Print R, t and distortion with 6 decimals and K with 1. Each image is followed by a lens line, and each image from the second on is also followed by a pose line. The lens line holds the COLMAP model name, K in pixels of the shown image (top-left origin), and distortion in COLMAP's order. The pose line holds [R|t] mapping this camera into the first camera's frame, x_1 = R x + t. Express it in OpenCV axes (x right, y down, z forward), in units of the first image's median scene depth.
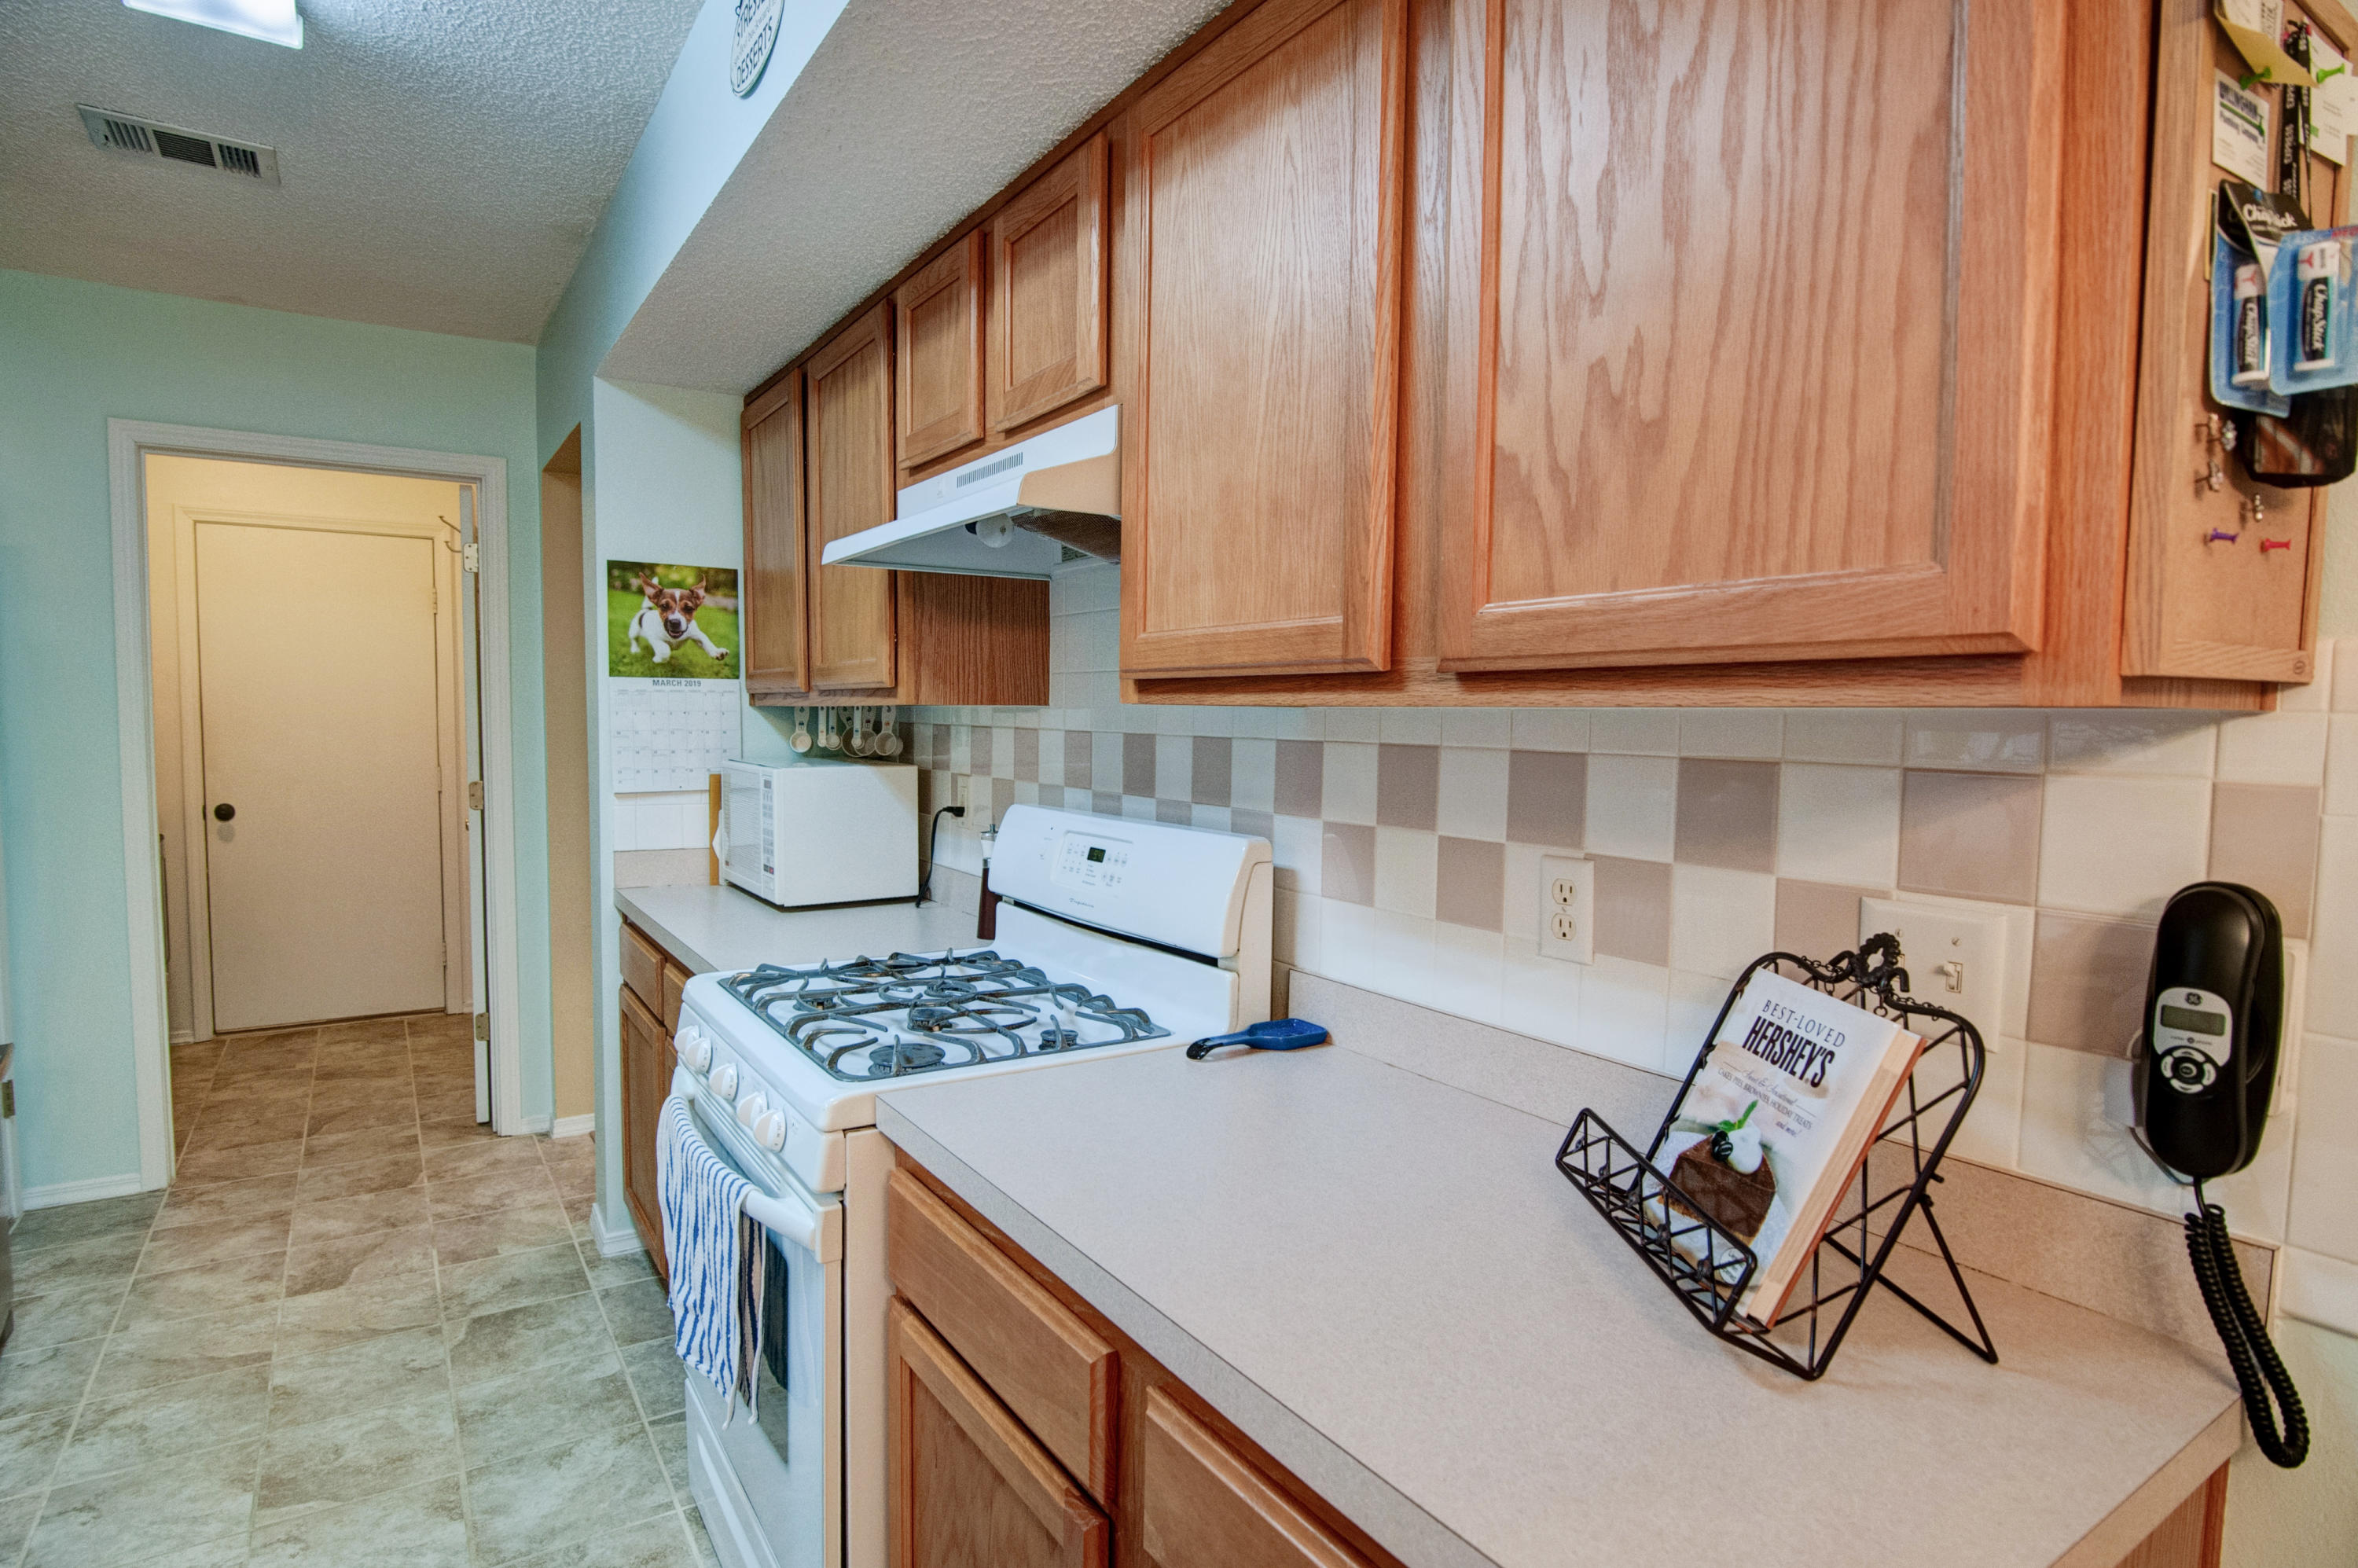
lens RADIAL K [[1210.8, 0, 1173.7], [0, 1210.8, 794.5], [0, 0, 1]] dist [-0.024154, 0.000967]
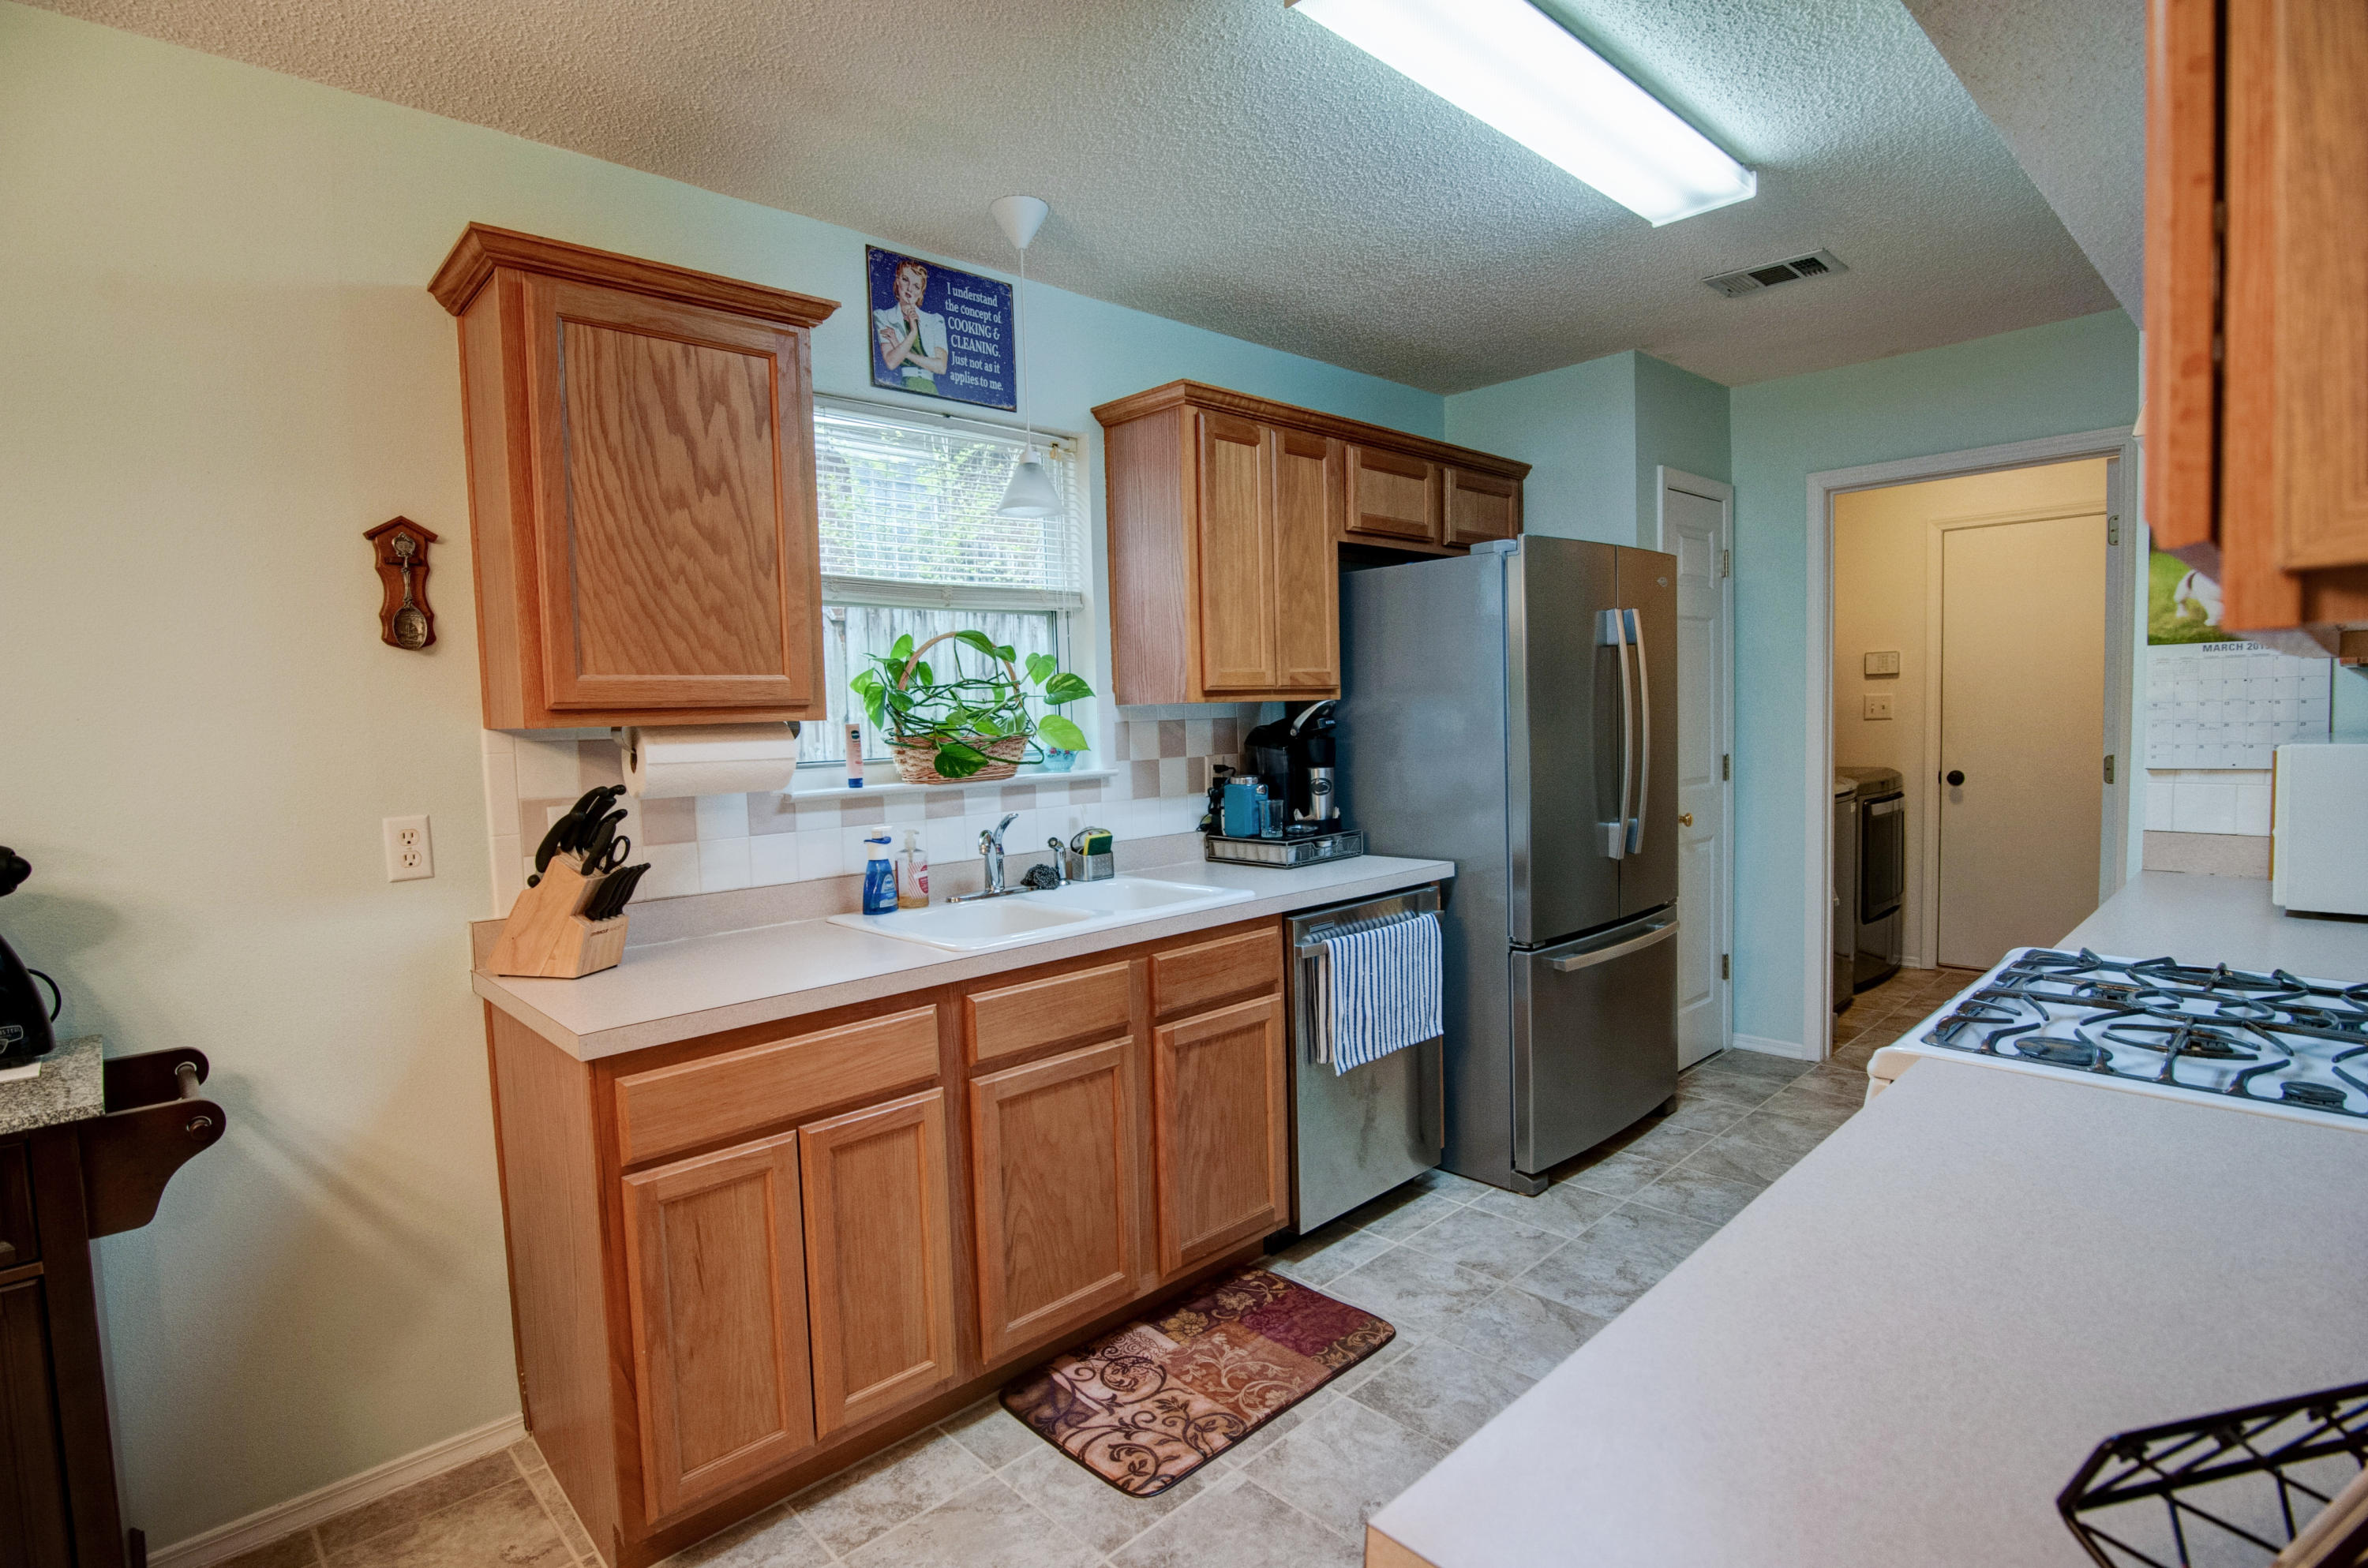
lens RADIAL K [[1155.5, 0, 1177.3], [0, 1155.5, 794.4], [0, 0, 1]] dist [-0.018784, 0.000420]
pose [[0.175307, 0.055069, -0.982973, 0.282337], [-0.031377, 0.998240, 0.050328, -0.002295], [0.984014, 0.022020, 0.176726, 0.093626]]
